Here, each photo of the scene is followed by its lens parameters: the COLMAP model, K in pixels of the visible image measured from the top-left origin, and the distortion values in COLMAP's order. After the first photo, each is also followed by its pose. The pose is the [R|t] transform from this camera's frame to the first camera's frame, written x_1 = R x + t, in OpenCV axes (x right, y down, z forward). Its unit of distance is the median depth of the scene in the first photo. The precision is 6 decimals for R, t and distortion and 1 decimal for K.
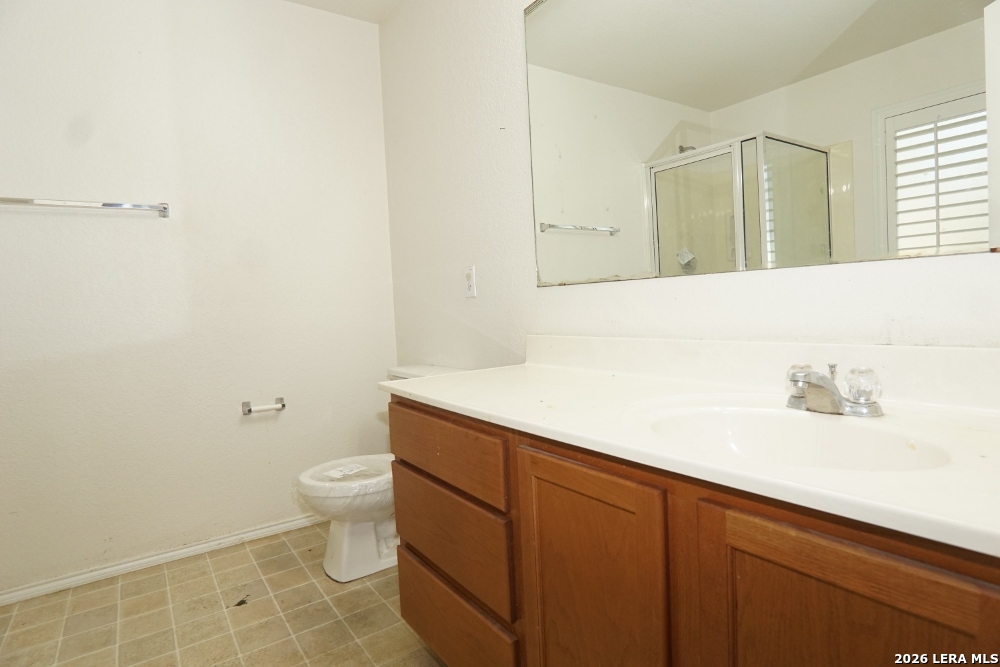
lens RADIAL K [[531.9, 0, 502.8], [0, 531.9, 331.2], [0, 0, 1]] dist [-0.036672, 0.010209]
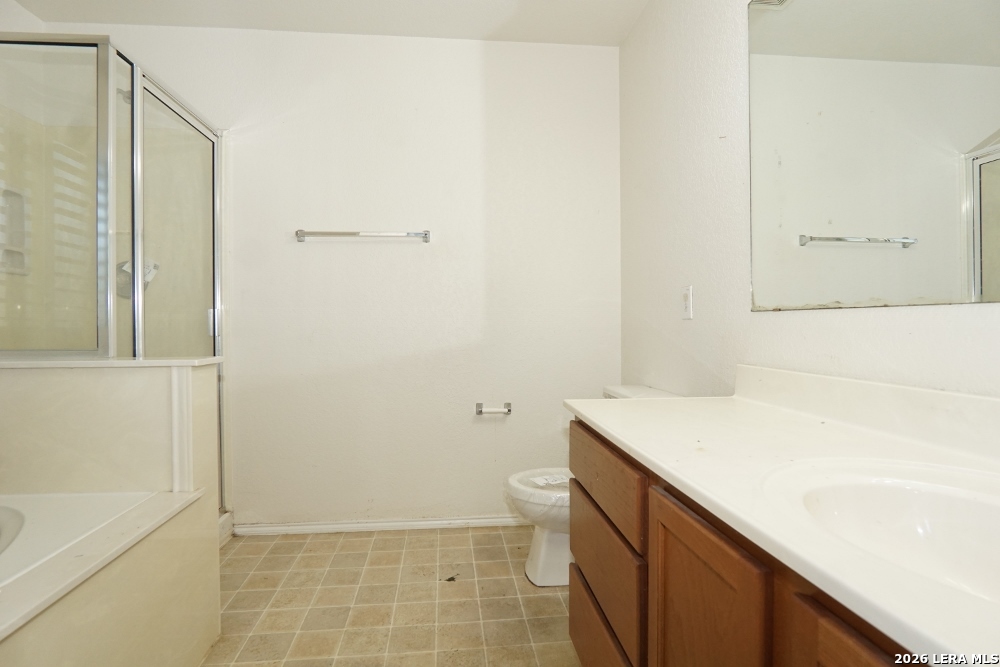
lens RADIAL K [[531.9, 0, 503.4], [0, 531.9, 332.3], [0, 0, 1]] dist [-0.036672, 0.010209]
pose [[0.872805, 0.051657, -0.485329, 0.125005], [-0.063432, 0.997955, -0.007857, -0.014288], [0.483930, 0.037643, 0.874297, 0.030903]]
